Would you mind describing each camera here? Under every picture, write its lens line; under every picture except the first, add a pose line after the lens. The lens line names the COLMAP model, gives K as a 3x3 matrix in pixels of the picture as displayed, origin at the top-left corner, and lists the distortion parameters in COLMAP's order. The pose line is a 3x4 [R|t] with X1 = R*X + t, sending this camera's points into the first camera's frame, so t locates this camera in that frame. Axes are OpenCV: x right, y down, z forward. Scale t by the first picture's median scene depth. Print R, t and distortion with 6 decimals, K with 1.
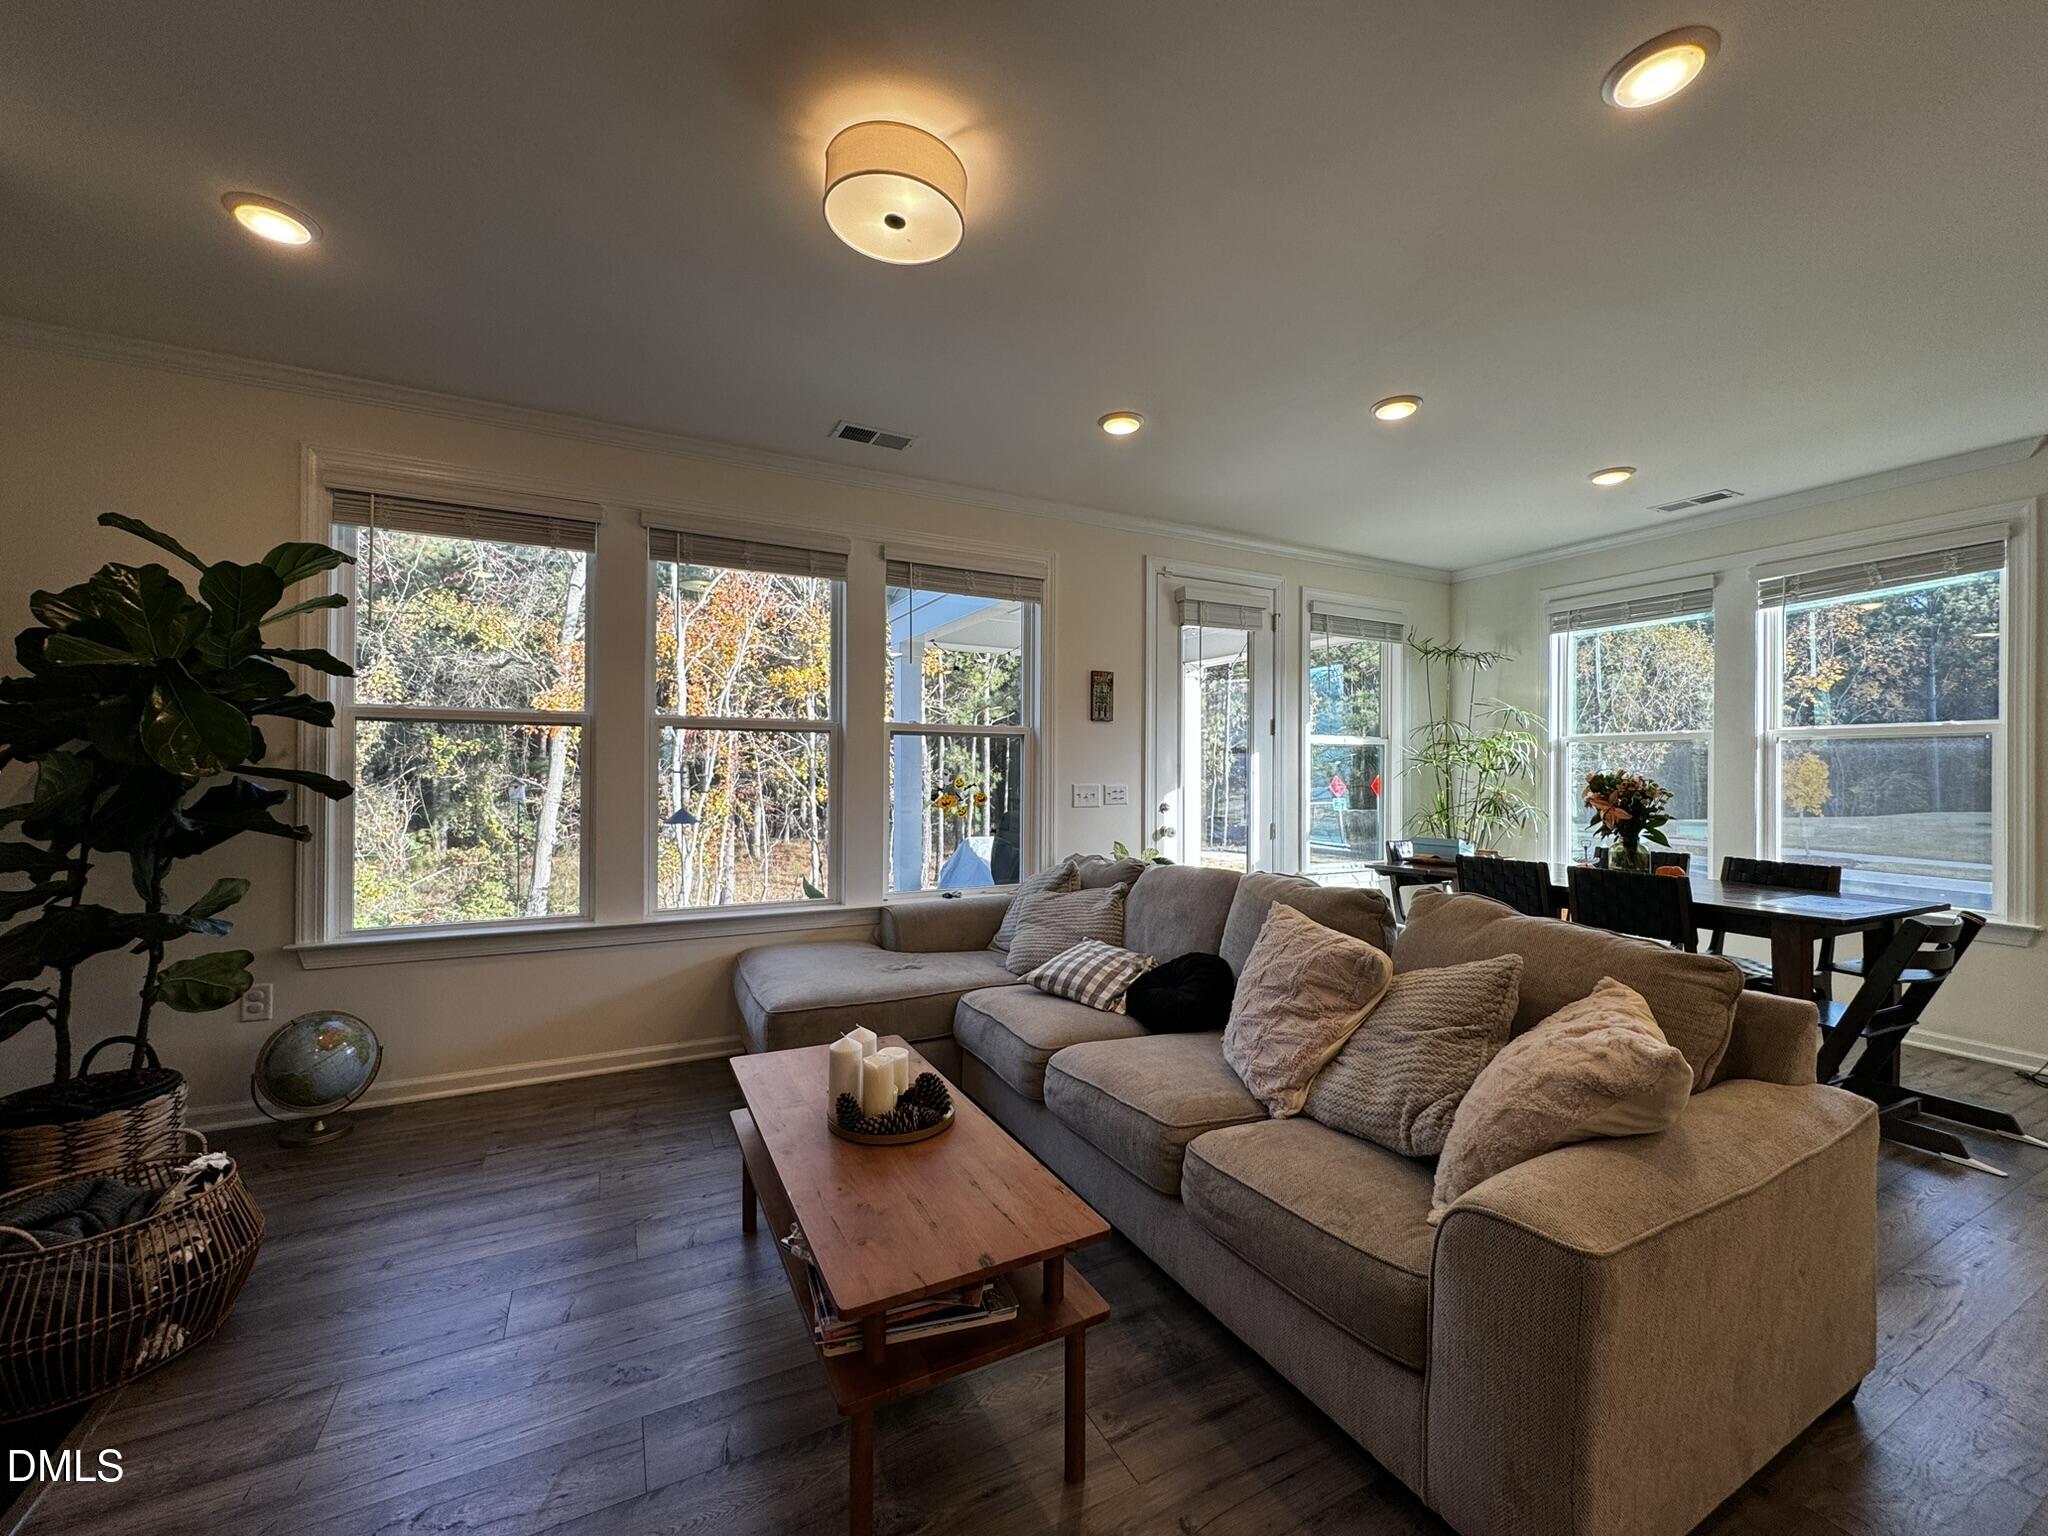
lens RADIAL K [[814.0, 0, 1018.1], [0, 814.0, 763.9], [0, 0, 1]] dist [-0.000915, -0.000500]
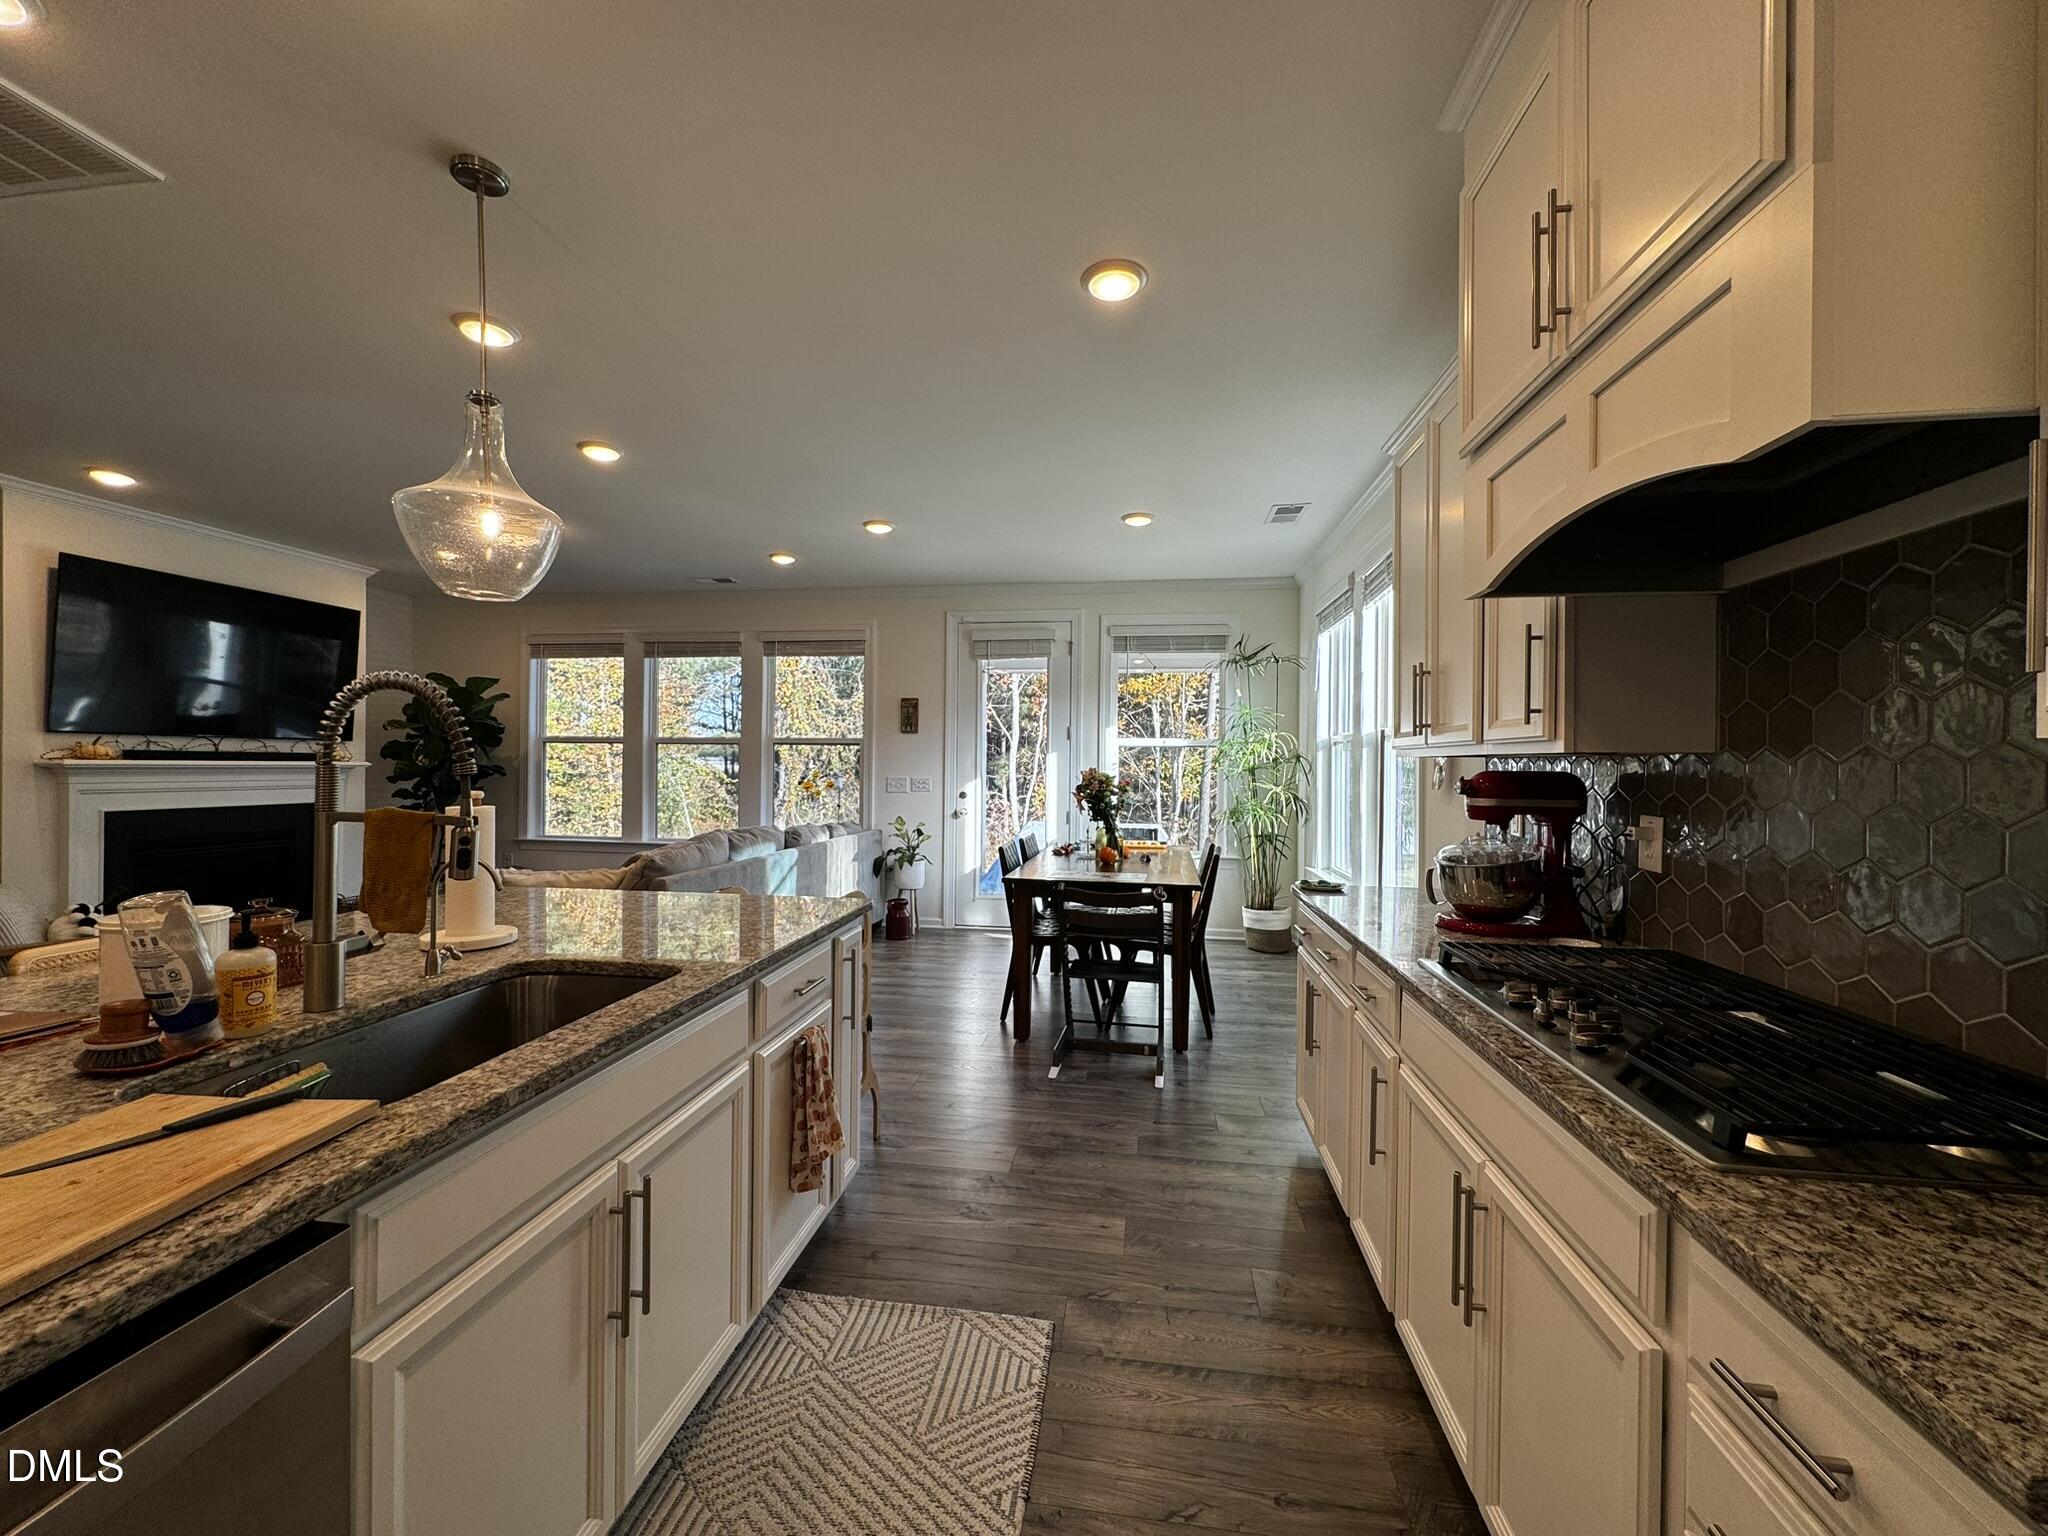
lens RADIAL K [[814.0, 0, 1022.9], [0, 814.0, 767.1], [0, 0, 1]] dist [-0.000915, -0.000500]
pose [[0.815823, 0.004025, -0.578287, 1.147914], [-0.001505, 0.999987, 0.004837, 0.000354], [0.578300, -0.003076, 0.815819, -0.057058]]
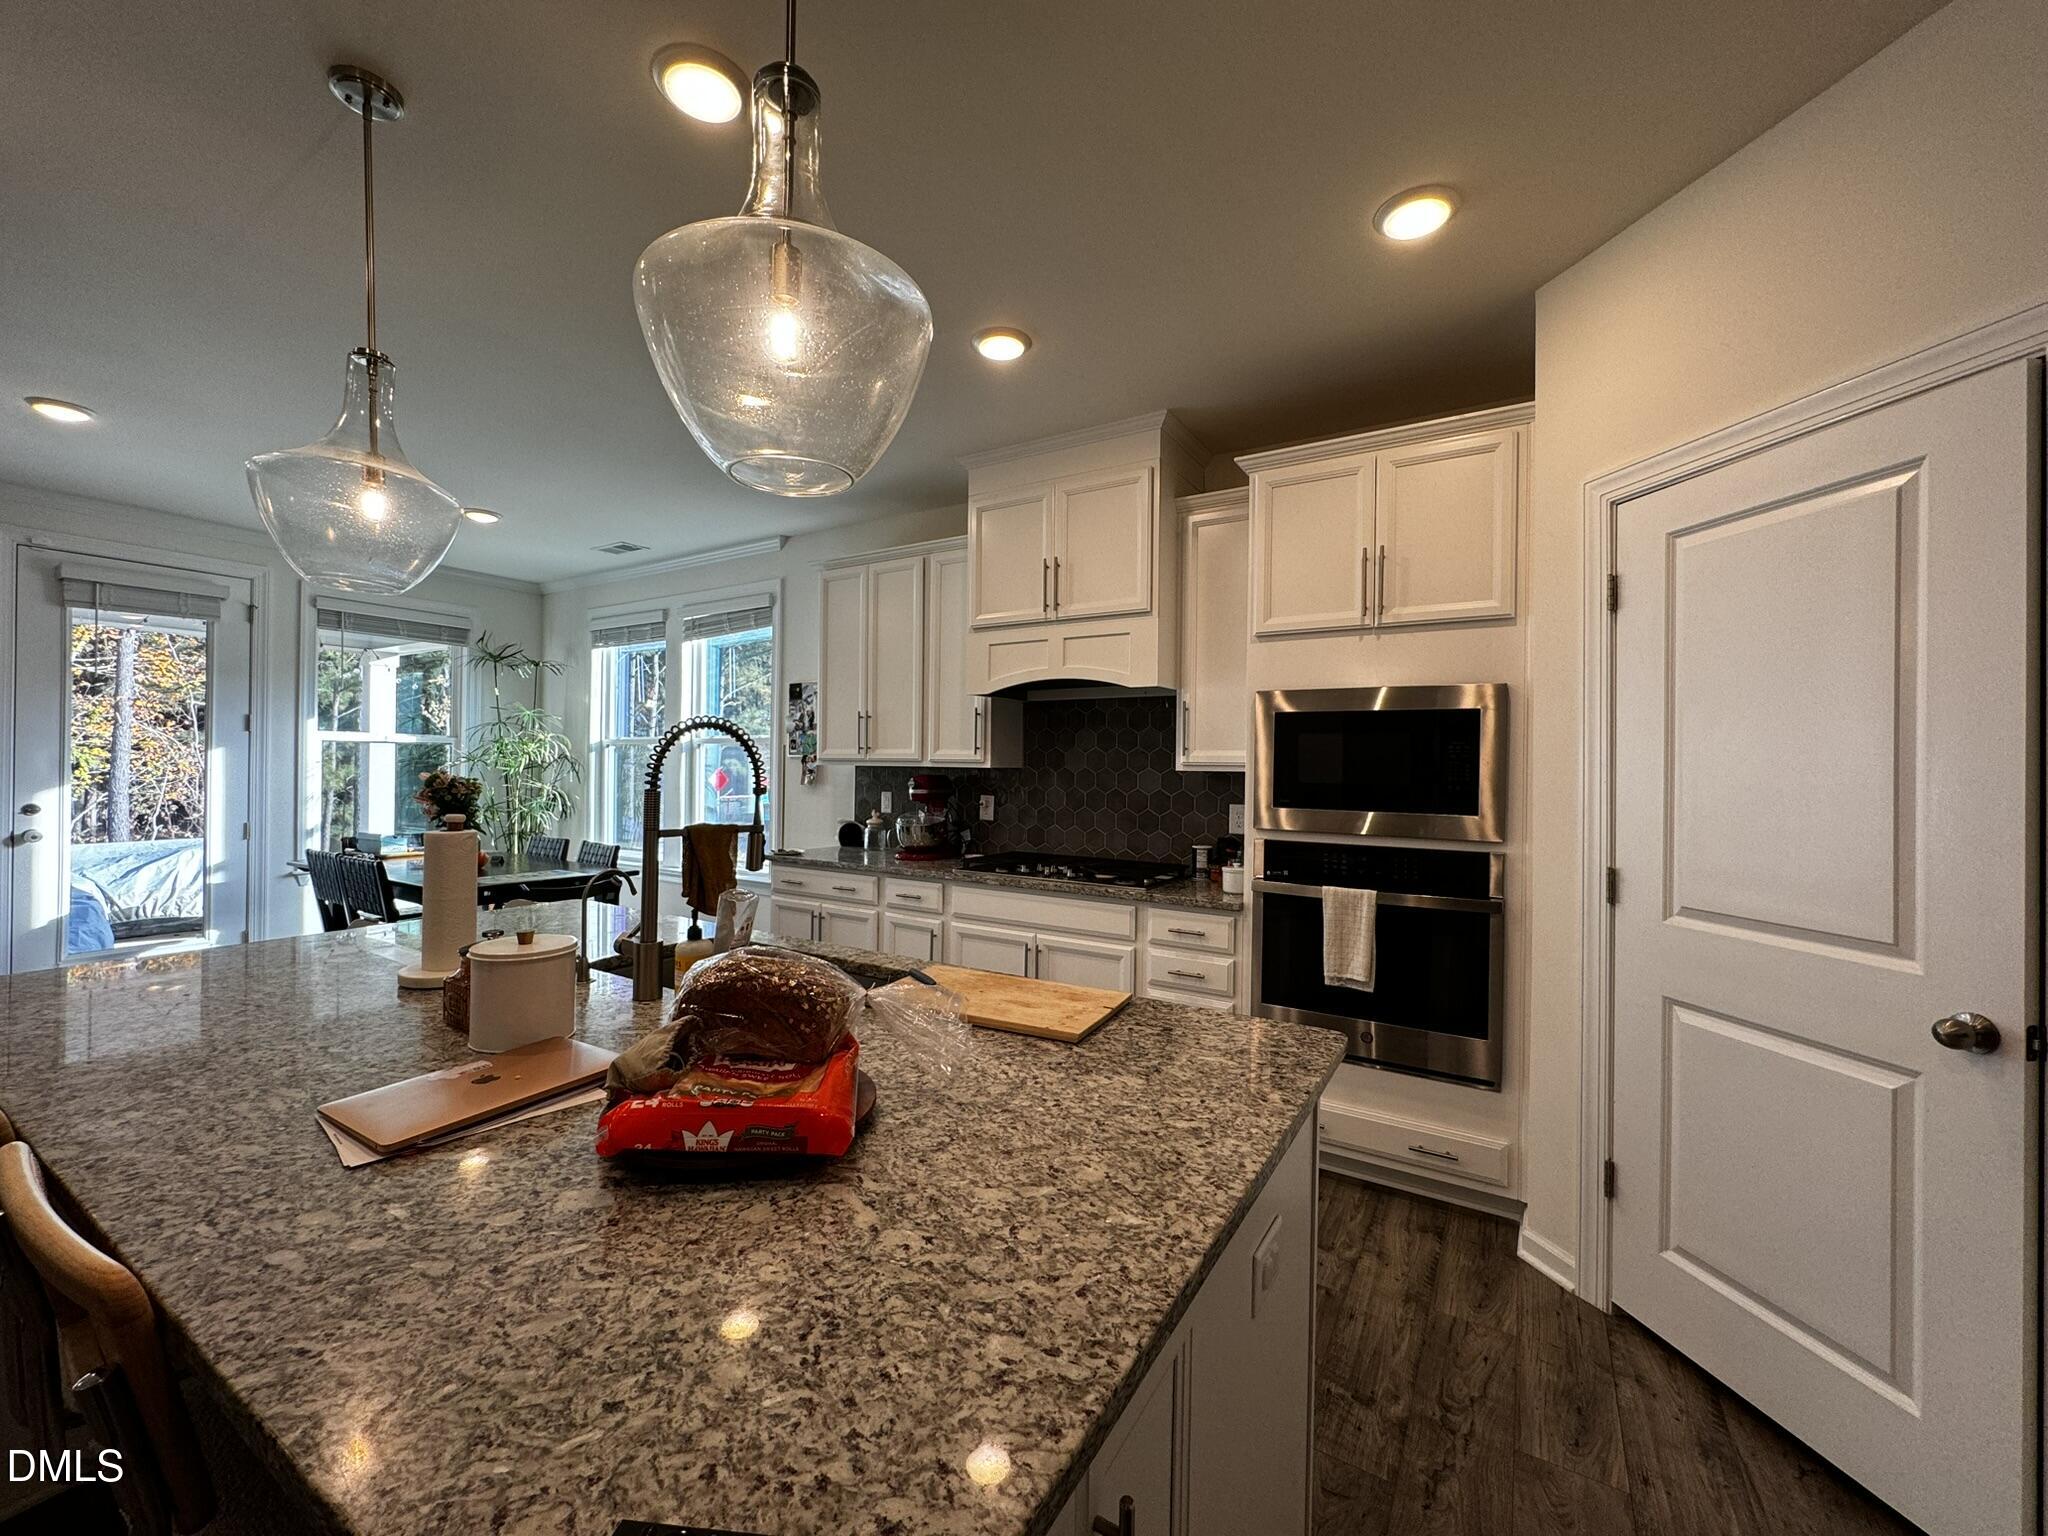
lens RADIAL K [[814.0, 0, 1023.3], [0, 814.0, 765.9], [0, 0, 1]] dist [-0.000915, -0.000500]
pose [[0.856906, 0.006692, 0.515429, 0.713917], [-0.012103, 0.999901, 0.007139, -0.014060], [-0.515330, -0.012355, 0.856903, -0.350394]]
